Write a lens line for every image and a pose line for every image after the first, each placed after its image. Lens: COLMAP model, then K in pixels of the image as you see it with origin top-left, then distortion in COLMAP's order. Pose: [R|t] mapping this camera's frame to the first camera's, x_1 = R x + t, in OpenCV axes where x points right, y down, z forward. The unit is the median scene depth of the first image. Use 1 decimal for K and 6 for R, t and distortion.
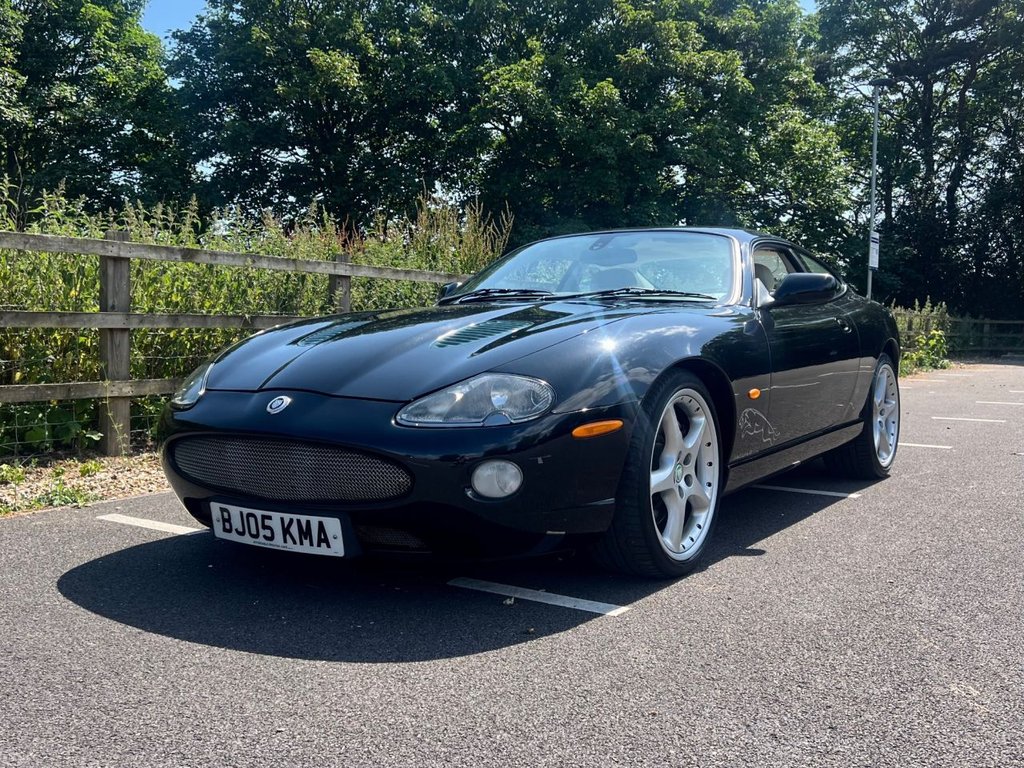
lens RADIAL K [[950.9, 0, 509.8], [0, 950.9, 387.8], [0, 0, 1]] dist [0.010372, 0.000249]
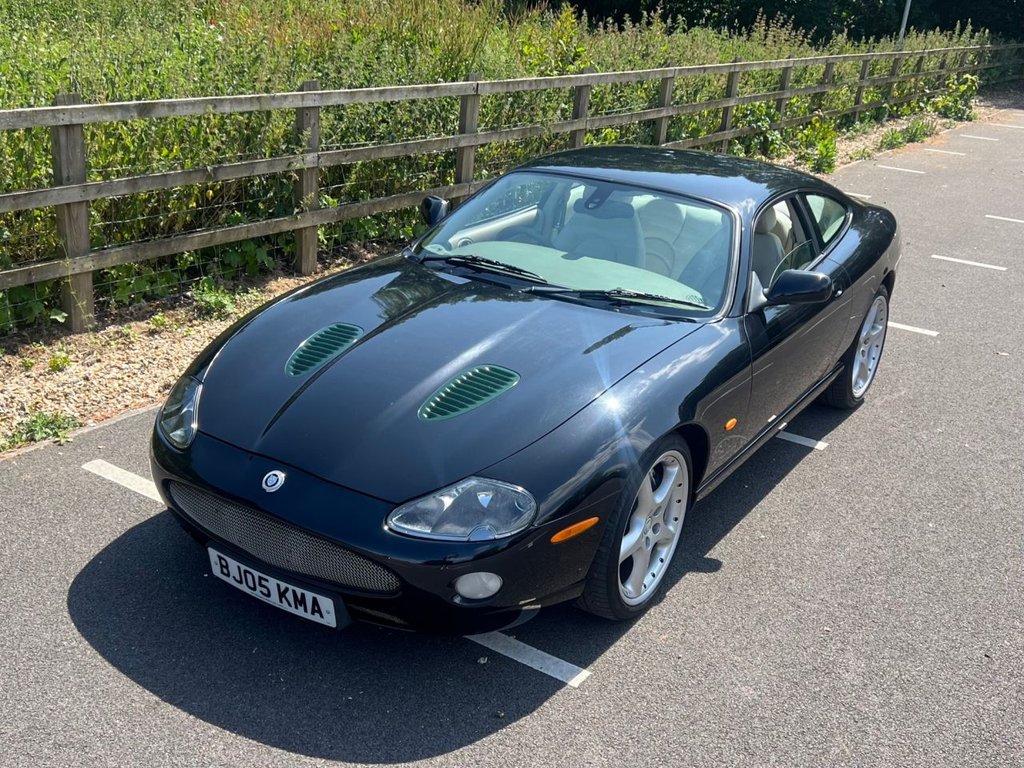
lens RADIAL K [[1039.5, 0, 498.1], [0, 1039.5, 385.7], [0, 0, 1]] dist [0.011759, 0.000834]
pose [[0.997998, 0.055102, 0.031059, -0.036089], [-0.062126, 0.946166, 0.317664, -0.445207], [-0.011883, -0.318957, 0.947695, -0.053468]]
